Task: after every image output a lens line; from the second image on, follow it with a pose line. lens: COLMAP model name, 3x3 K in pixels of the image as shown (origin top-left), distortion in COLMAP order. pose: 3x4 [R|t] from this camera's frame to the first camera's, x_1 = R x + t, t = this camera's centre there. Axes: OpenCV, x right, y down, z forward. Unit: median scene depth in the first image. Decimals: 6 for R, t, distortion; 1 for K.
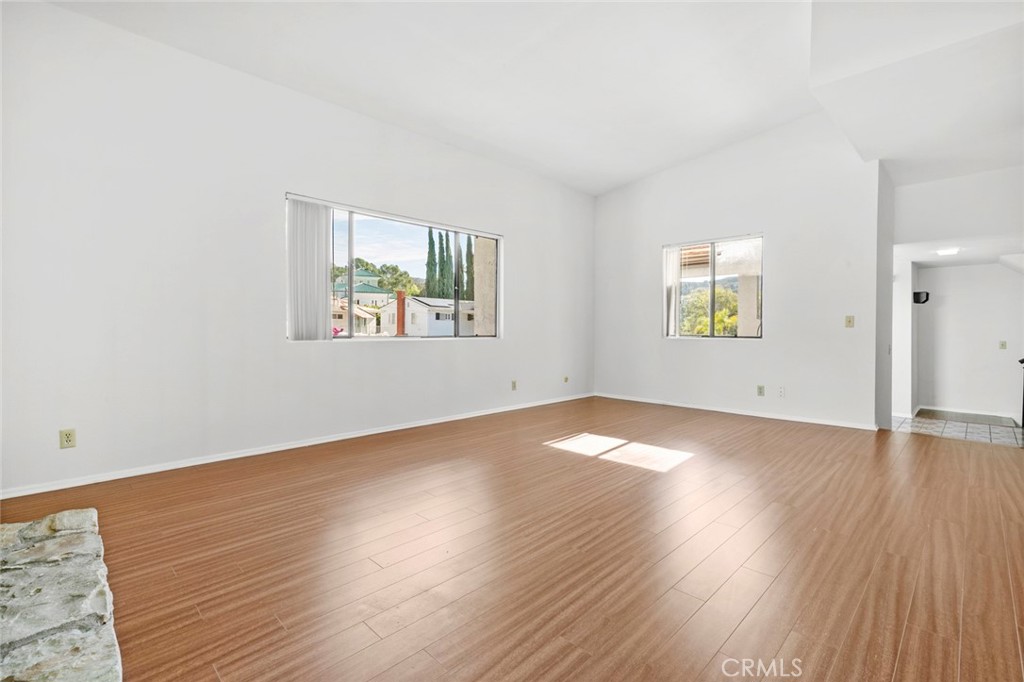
lens RADIAL K [[462.8, 0, 506.1], [0, 462.8, 336.6], [0, 0, 1]] dist [-0.000314, 0.002406]
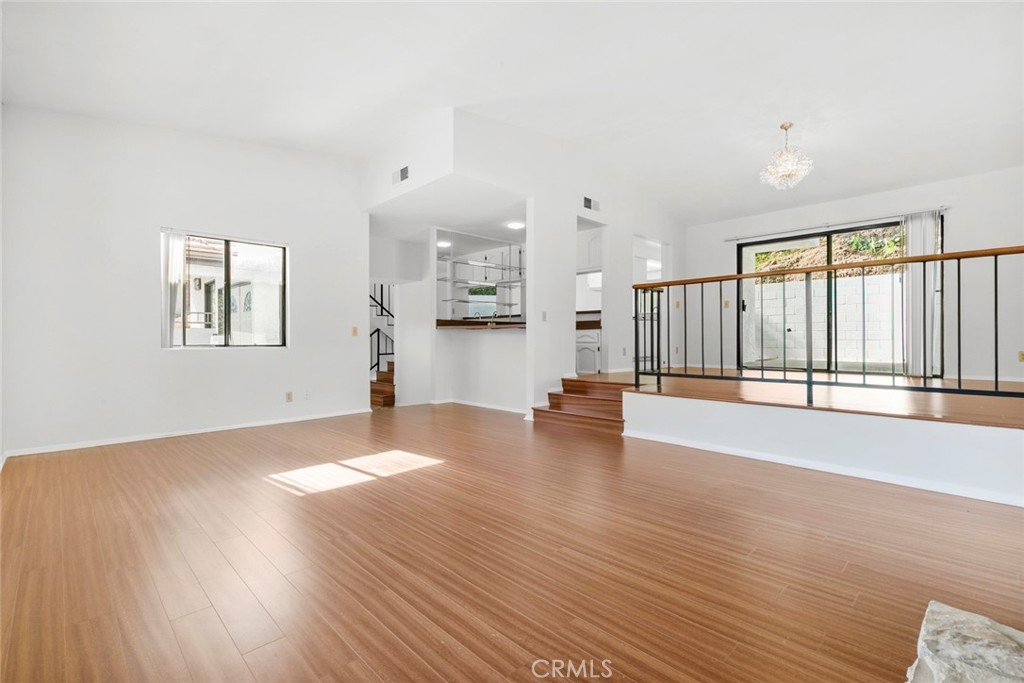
lens RADIAL K [[462.8, 0, 509.1], [0, 462.8, 340.2], [0, 0, 1]] dist [-0.000314, 0.002406]
pose [[0.007500, -0.011365, 0.999907, -1.571343], [0.015453, 0.999817, 0.011248, -0.043586], [-0.999852, 0.015368, 0.007674, 1.586713]]
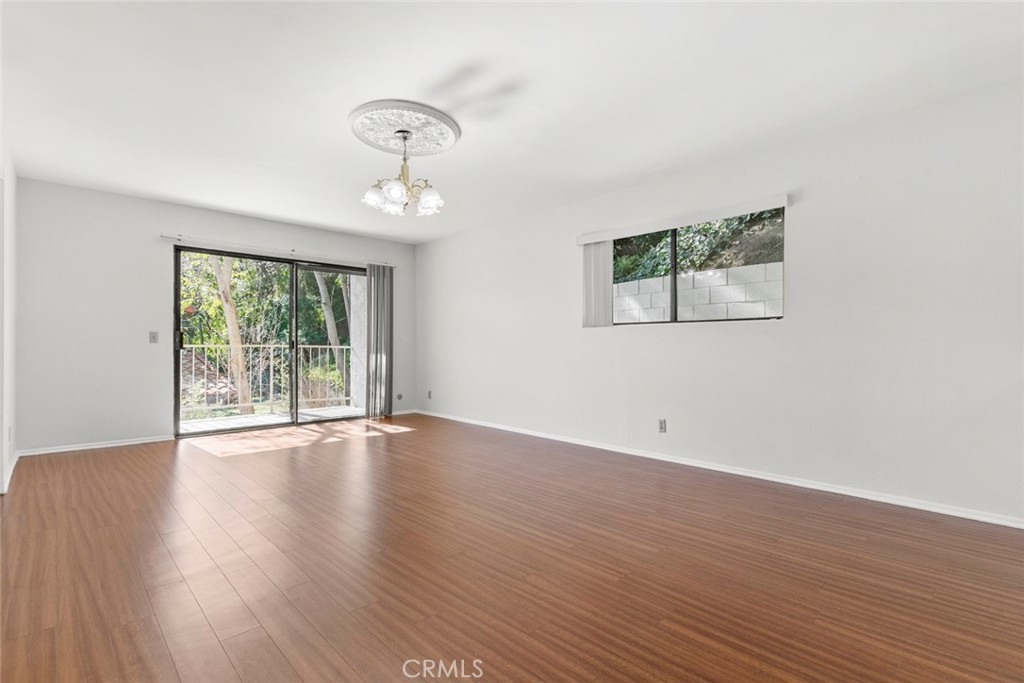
lens RADIAL K [[462.8, 0, 510.2], [0, 462.8, 343.6], [0, 0, 1]] dist [-0.000314, 0.002406]
pose [[-0.006817, -0.010349, -0.999923, 0.260530], [-0.018634, 0.999774, -0.010220, -0.003254], [0.999803, 0.018563, -0.007009, 0.264478]]
